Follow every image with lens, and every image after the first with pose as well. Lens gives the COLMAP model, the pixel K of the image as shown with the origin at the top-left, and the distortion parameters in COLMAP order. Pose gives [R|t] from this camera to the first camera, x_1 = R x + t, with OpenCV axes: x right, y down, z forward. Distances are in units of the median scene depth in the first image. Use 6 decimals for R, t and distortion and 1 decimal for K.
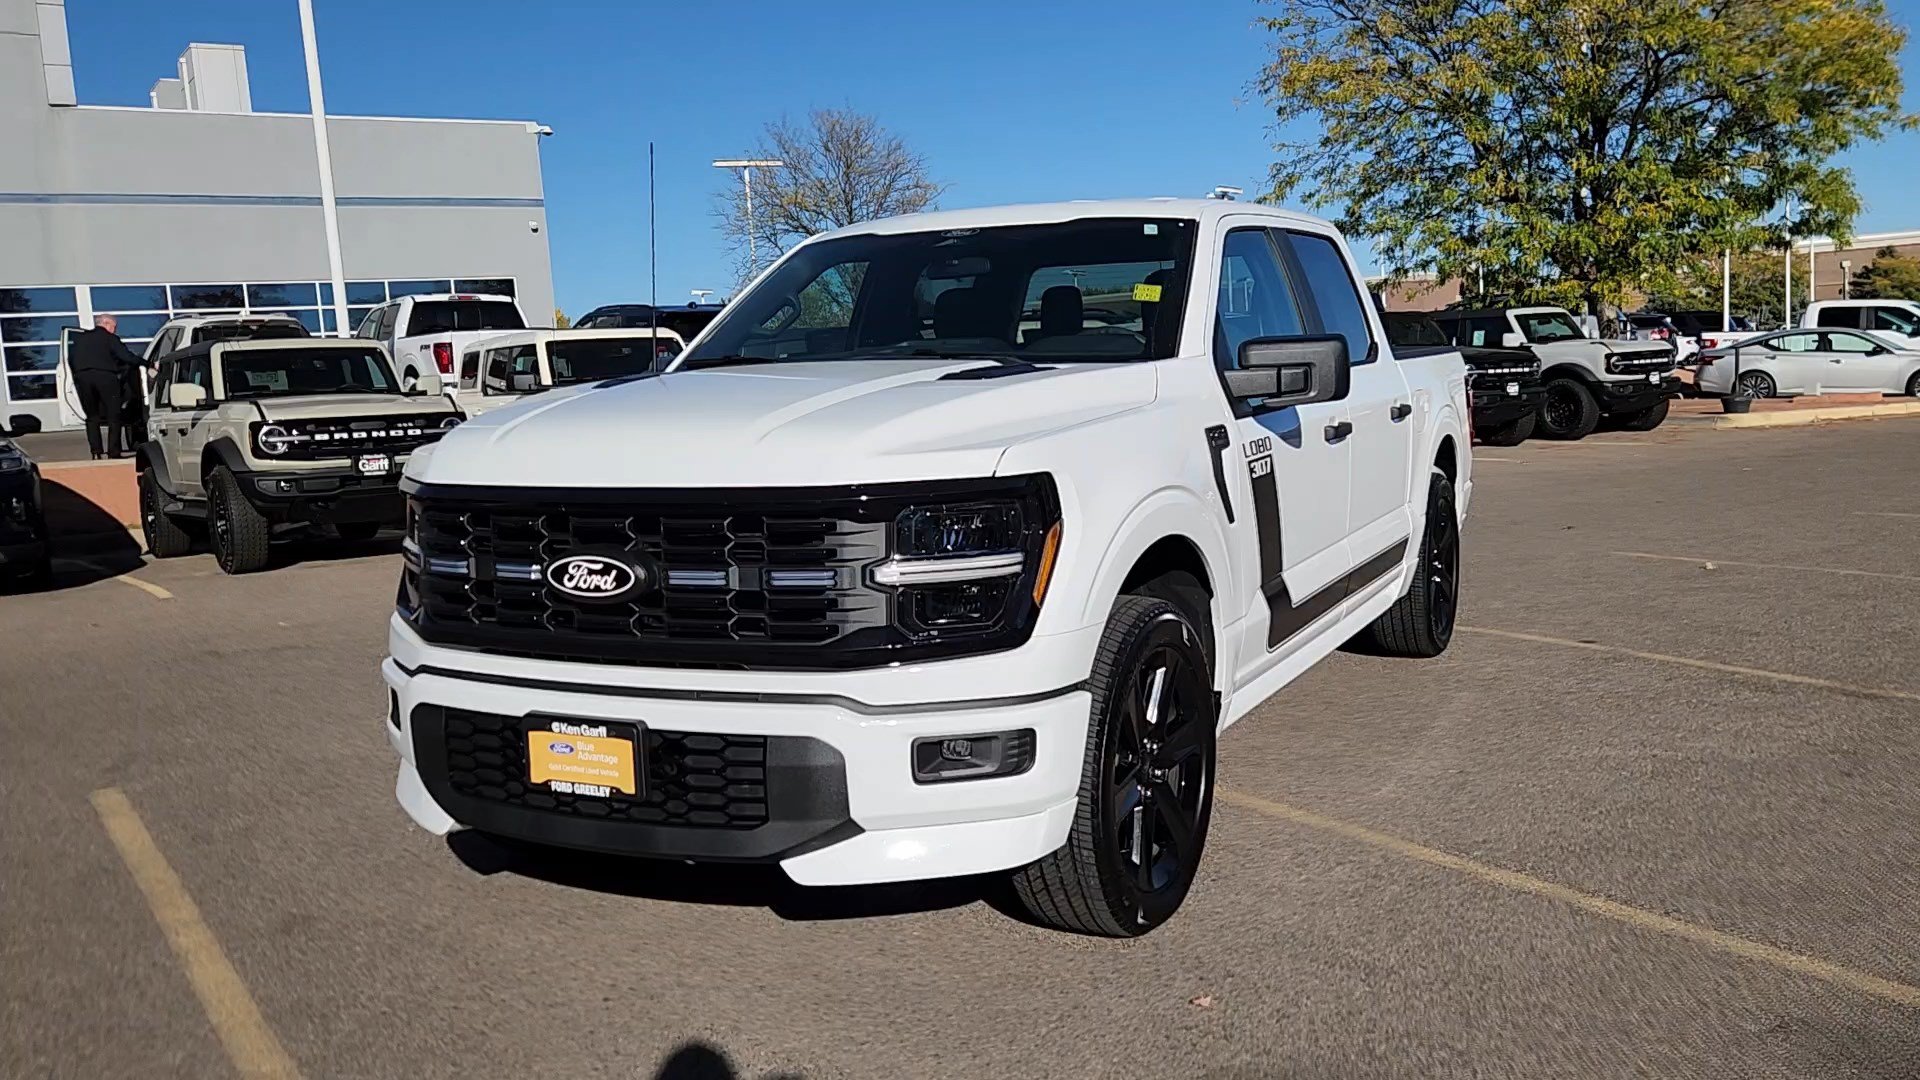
lens RADIAL K [[1627.0, 0, 949.6], [0, 1627.0, 544.7], [0, 0, 1]] dist [0.029975, -0.015241]
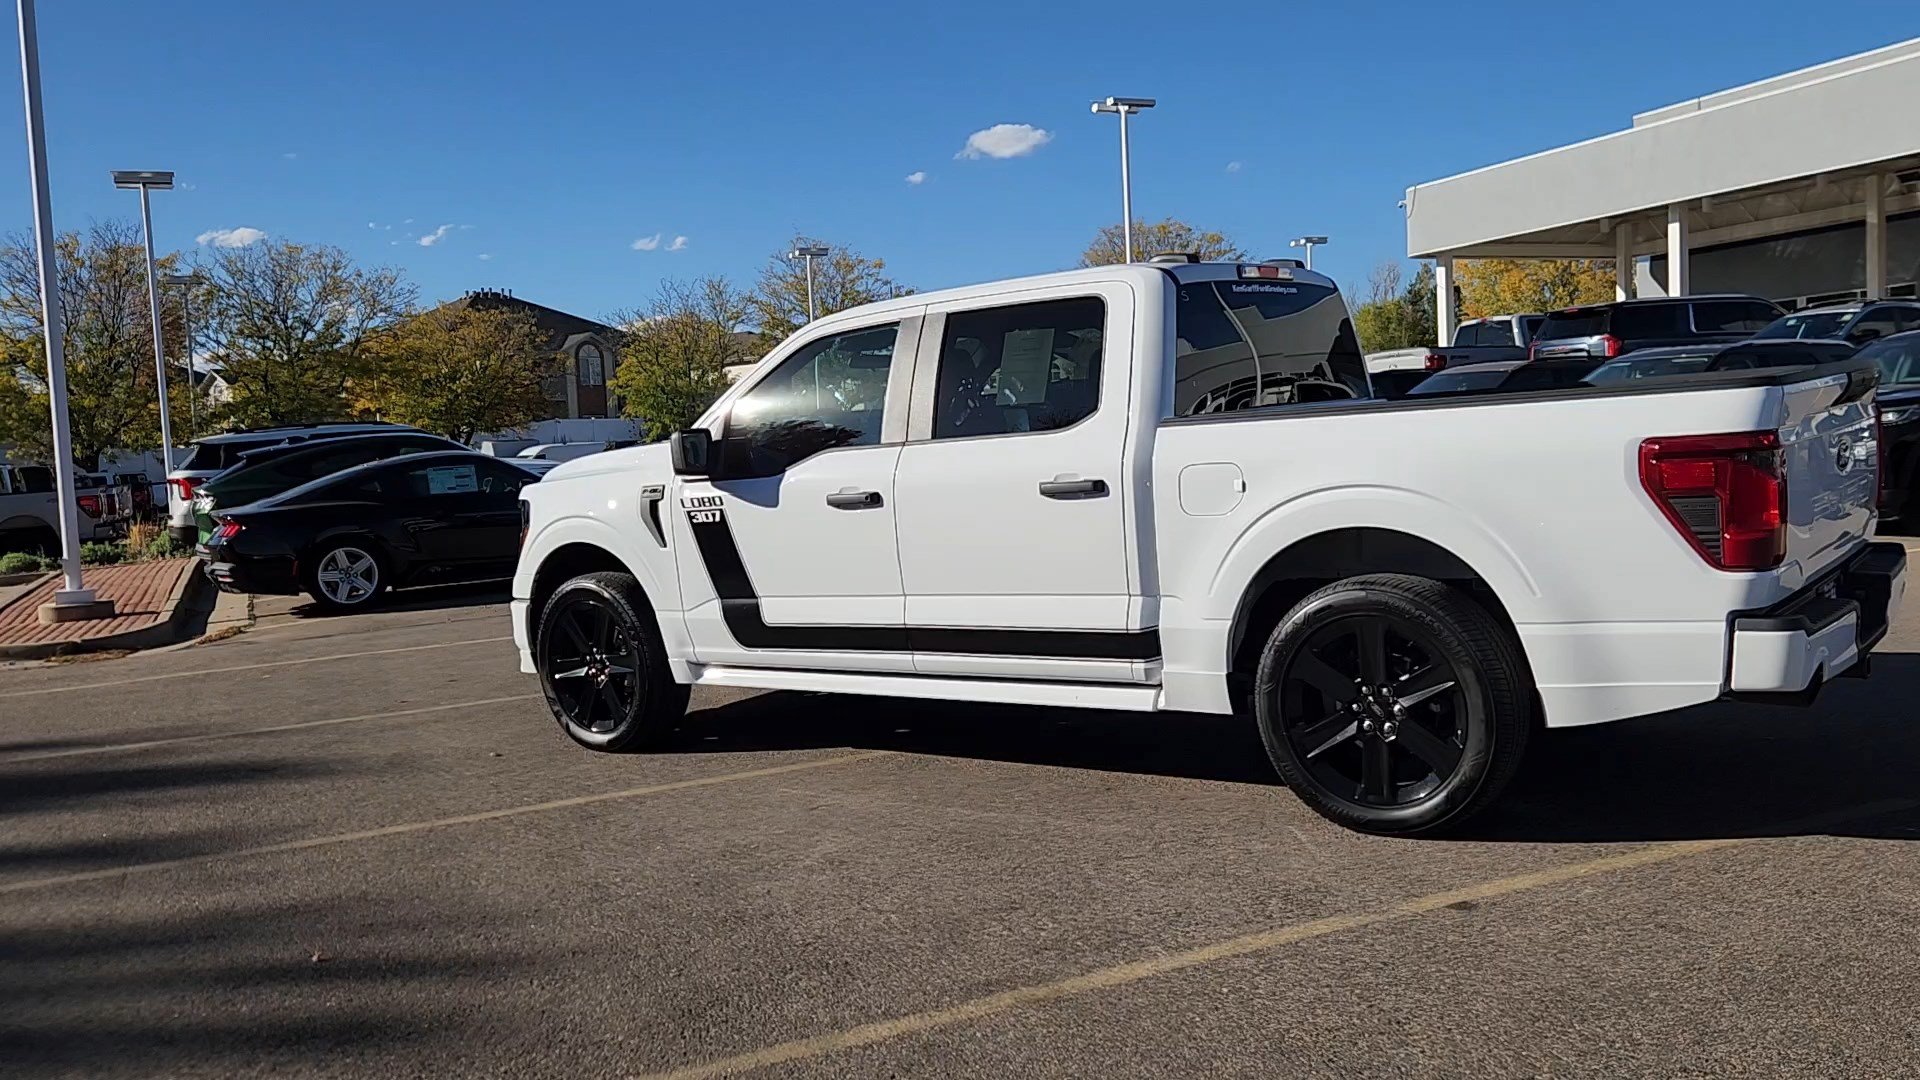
lens RADIAL K [[1627.0, 0, 948.4], [0, 1627.0, 540.6], [0, 0, 1]] dist [0.029975, -0.015241]
pose [[-0.182797, 0.125558, -0.975100, 1.706656], [-0.037499, 0.990199, 0.134532, -0.249378], [0.982435, 0.061157, -0.176297, 1.587813]]
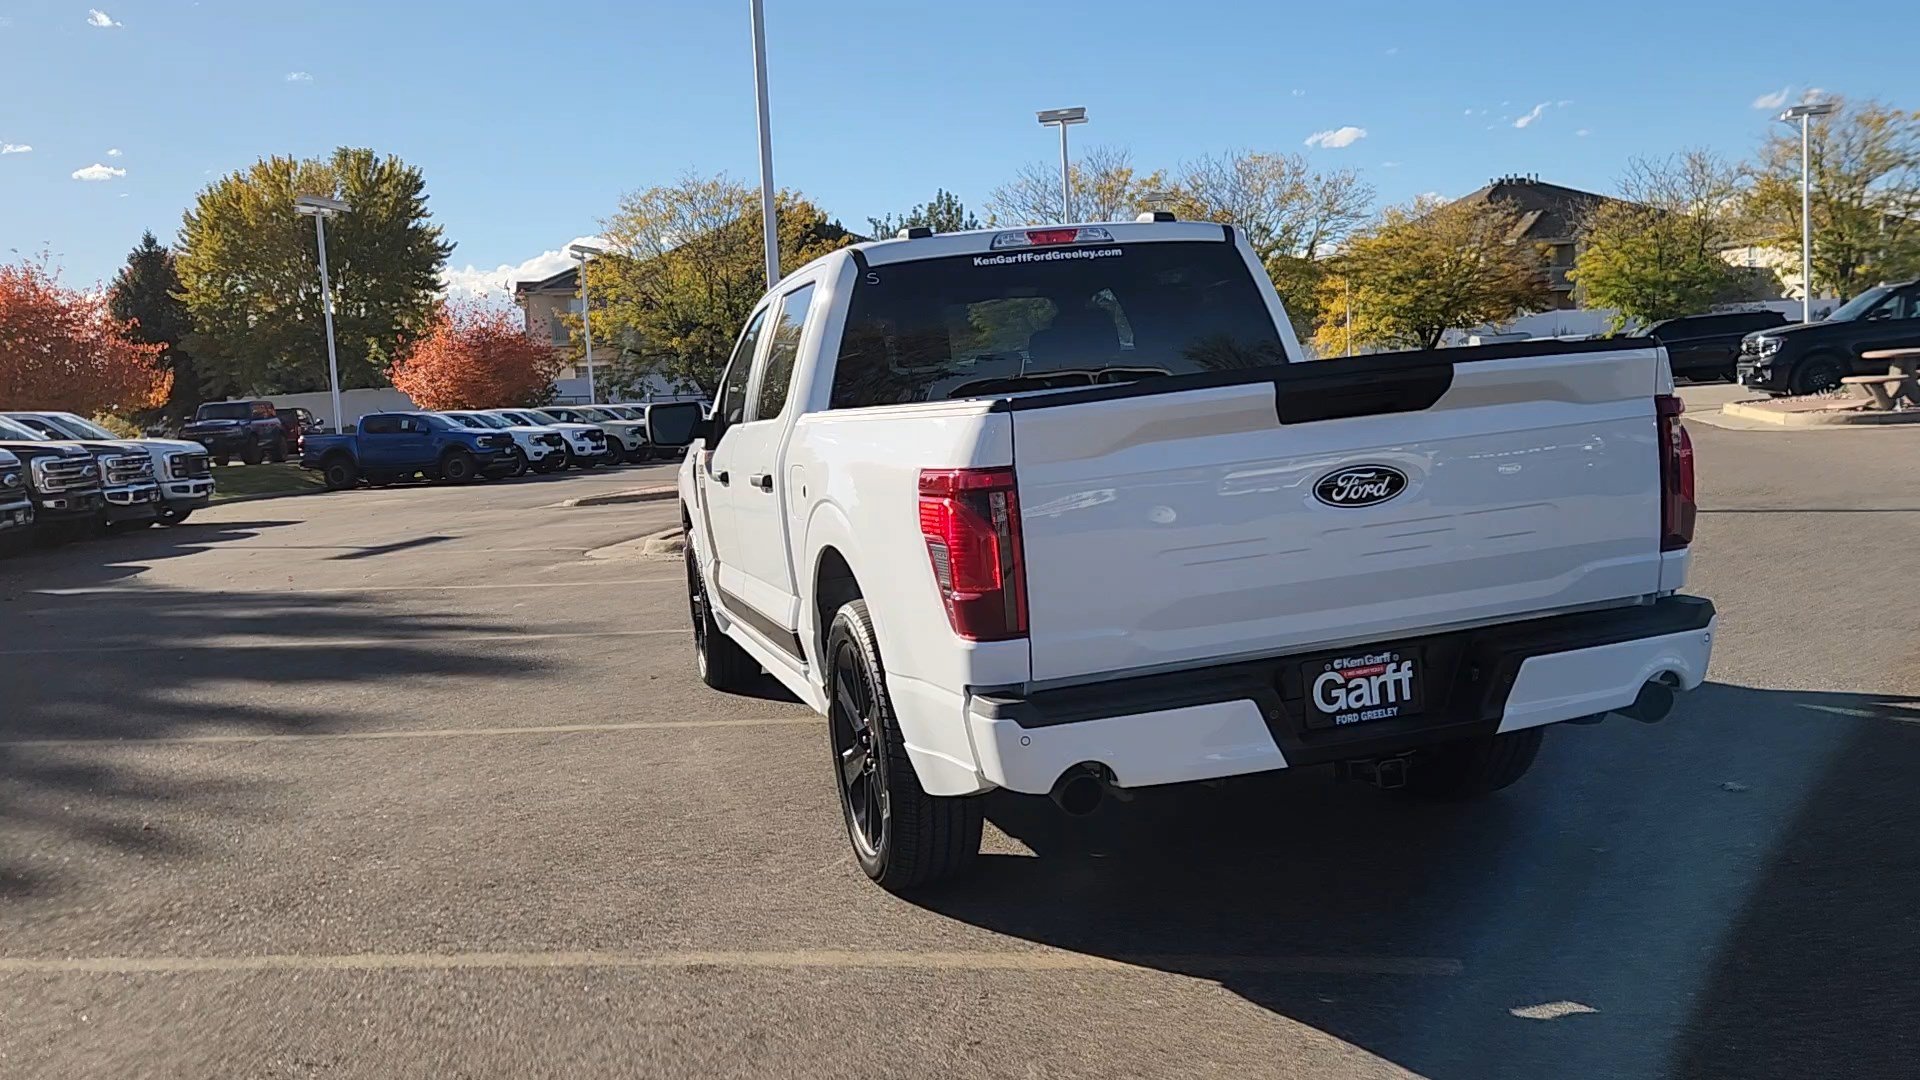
lens RADIAL K [[1627.0, 0, 948.0], [0, 1627.0, 543.0], [0, 0, 1]] dist [0.029975, -0.015241]
pose [[-0.730689, 0.163007, -0.662965, 1.161977], [0.032985, 0.978373, 0.204203, -0.329844], [0.681914, 0.127341, -0.720263, 2.492034]]
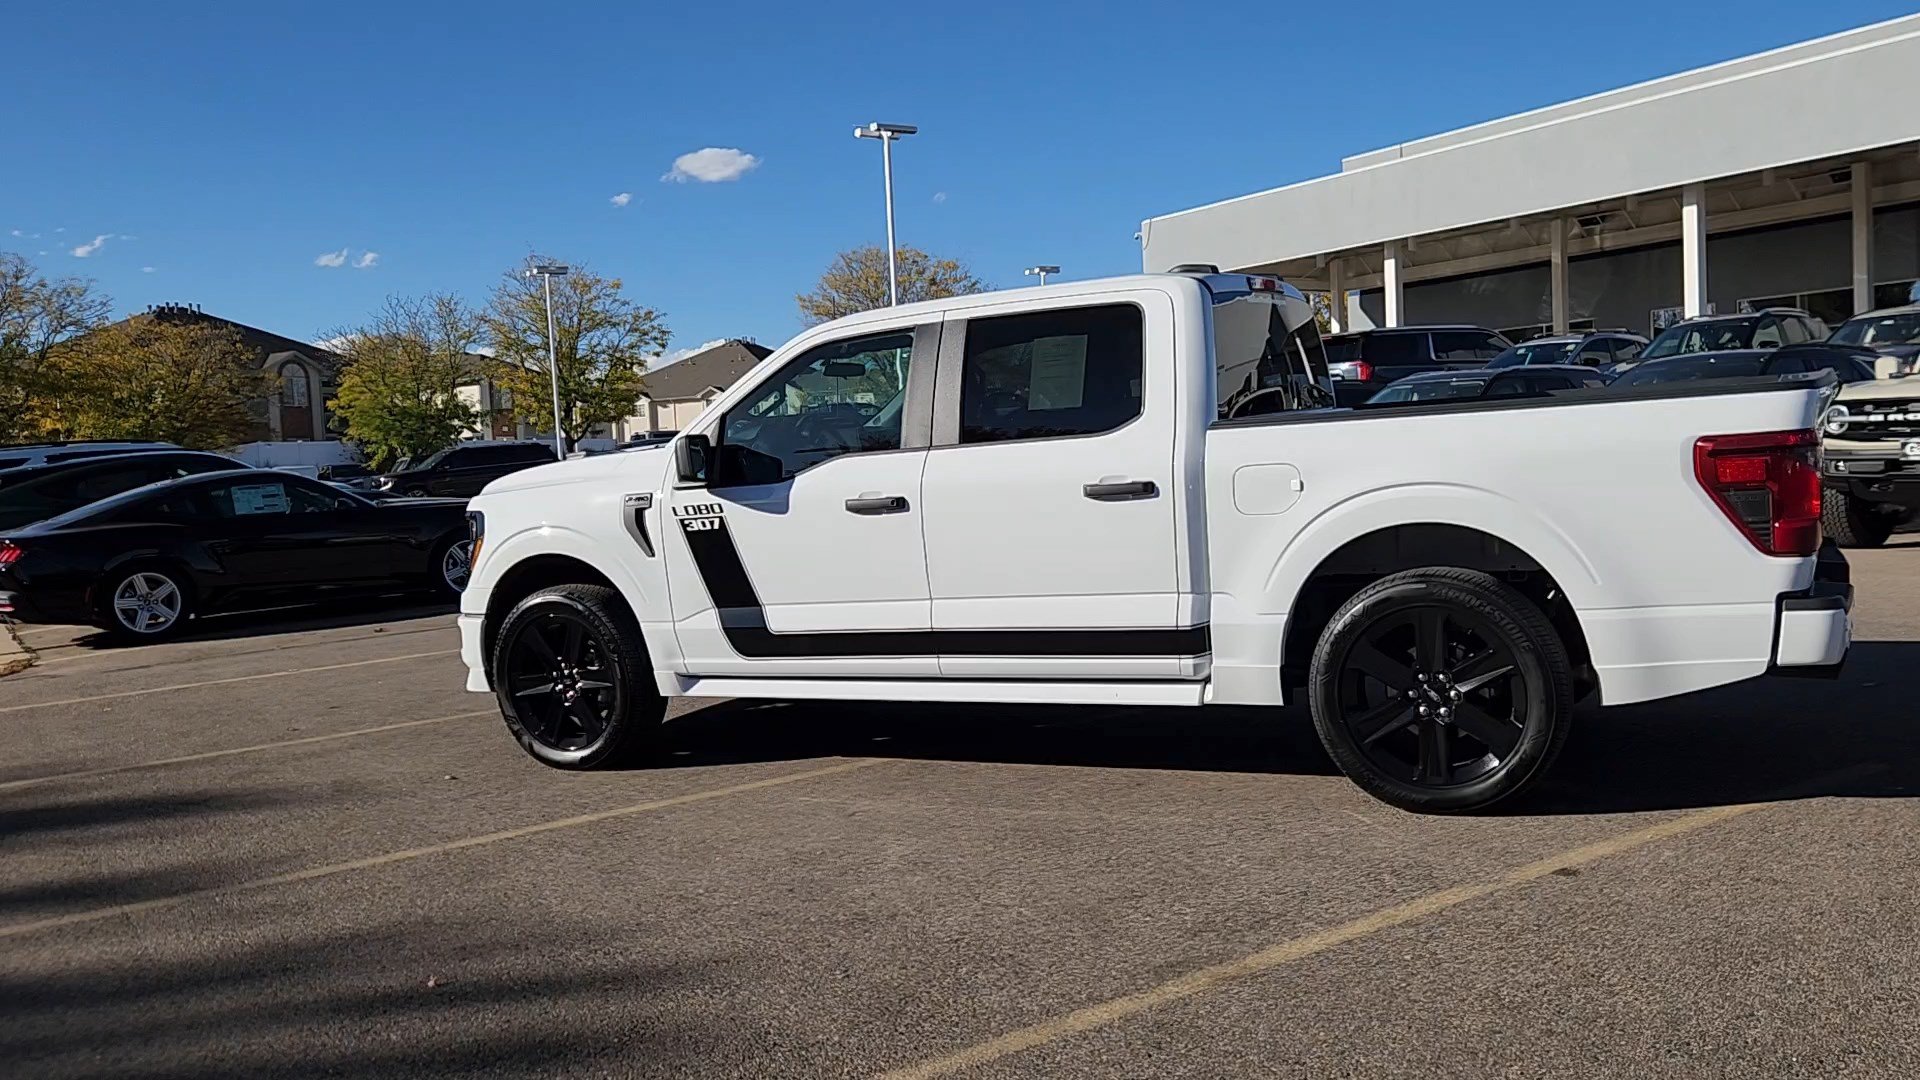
lens RADIAL K [[1627.0, 0, 946.2], [0, 1627.0, 546.4], [0, 0, 1]] dist [0.029975, -0.015241]
pose [[-0.009118, 0.114790, -0.993348, 1.747276], [-0.048172, 0.992185, 0.115098, -0.220144], [0.998797, 0.048901, -0.003517, 1.315063]]
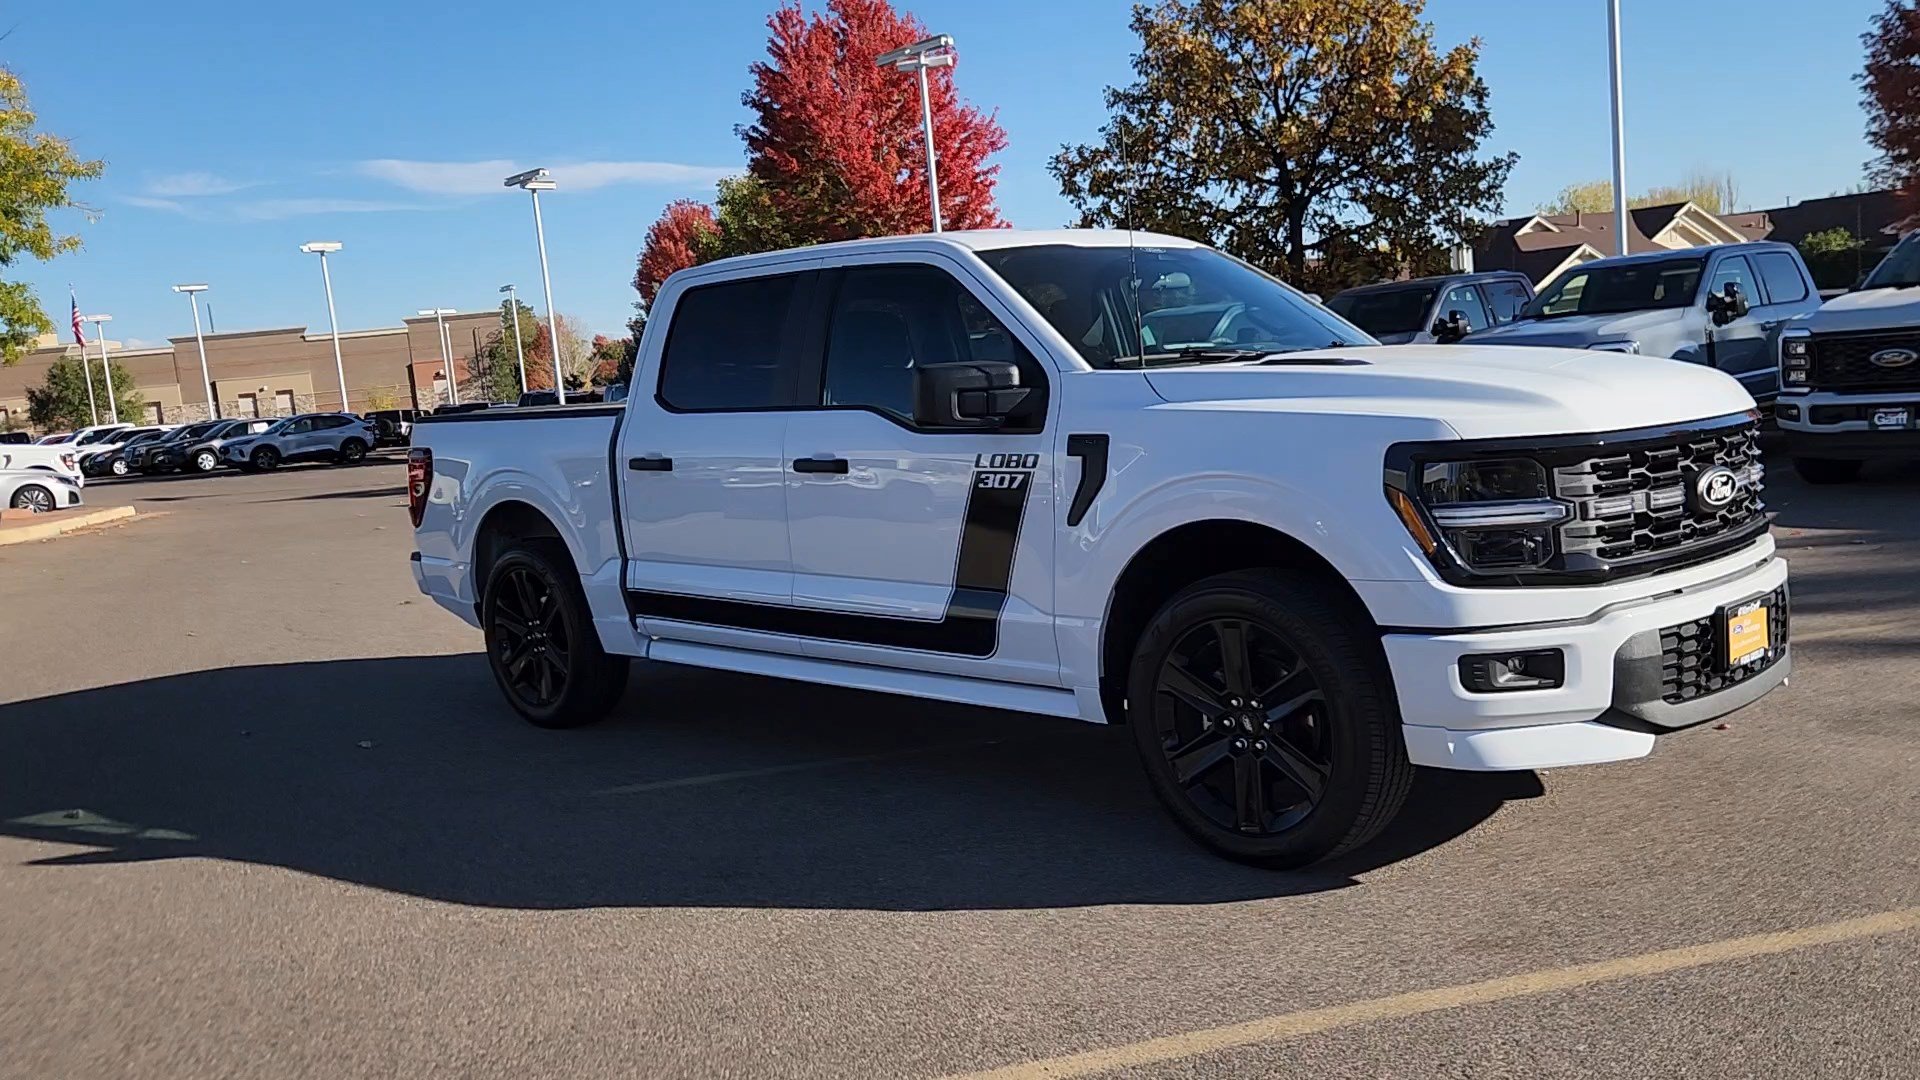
lens RADIAL K [[1627.0, 0, 950.8], [0, 1627.0, 546.7], [0, 0, 1]] dist [0.029975, -0.015241]
pose [[0.314670, -0.083196, 0.945548, -1.317782], [0.163780, 0.985970, 0.032248, -0.060437], [-0.934965, 0.144714, 0.323881, 0.955351]]
